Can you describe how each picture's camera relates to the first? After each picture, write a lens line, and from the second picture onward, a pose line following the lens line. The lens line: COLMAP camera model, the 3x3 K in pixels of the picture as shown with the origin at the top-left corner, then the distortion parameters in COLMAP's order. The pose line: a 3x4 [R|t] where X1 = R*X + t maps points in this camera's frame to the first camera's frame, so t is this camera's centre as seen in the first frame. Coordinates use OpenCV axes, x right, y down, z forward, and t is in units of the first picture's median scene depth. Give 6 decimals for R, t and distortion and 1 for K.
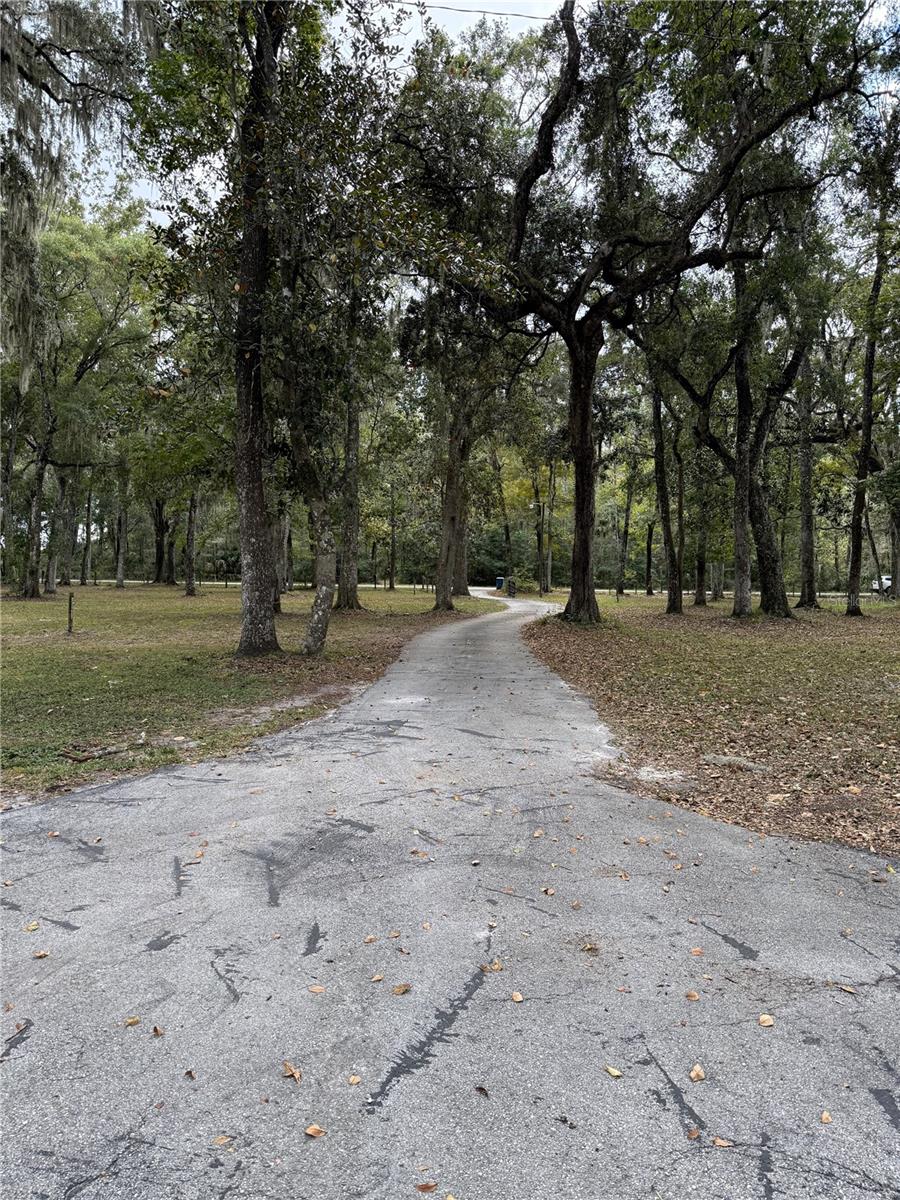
lens RADIAL K [[844.3, 0, 453.3], [0, 844.3, 606.9], [0, 0, 1]] dist [0.039832, -0.050303]
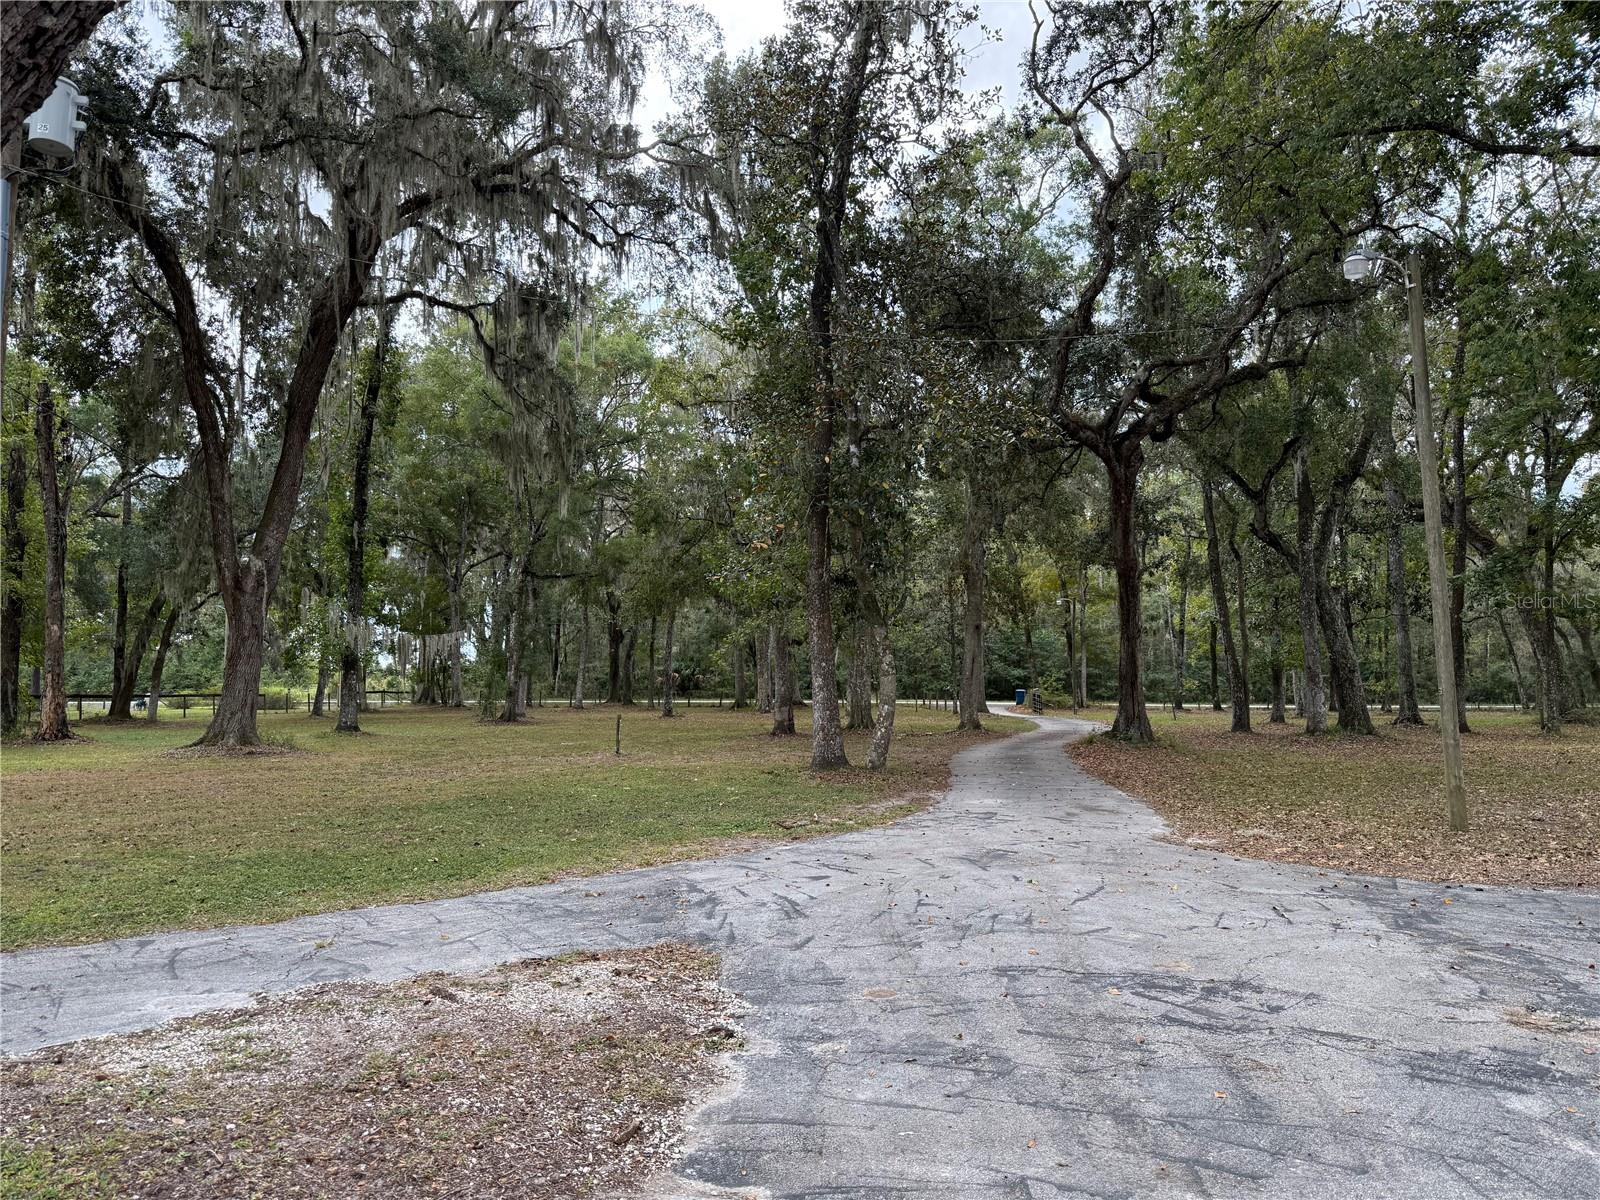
lens RADIAL K [[1125.7, 0, 791.6], [0, 1125.7, 596.7], [0, 0, 1]] dist [0.039832, -0.050303]
pose [[0.990765, -0.025095, -0.133249, -0.034707], [0.009332, 0.993014, -0.117627, 0.002805], [0.135270, 0.115298, 0.984077, -0.201729]]
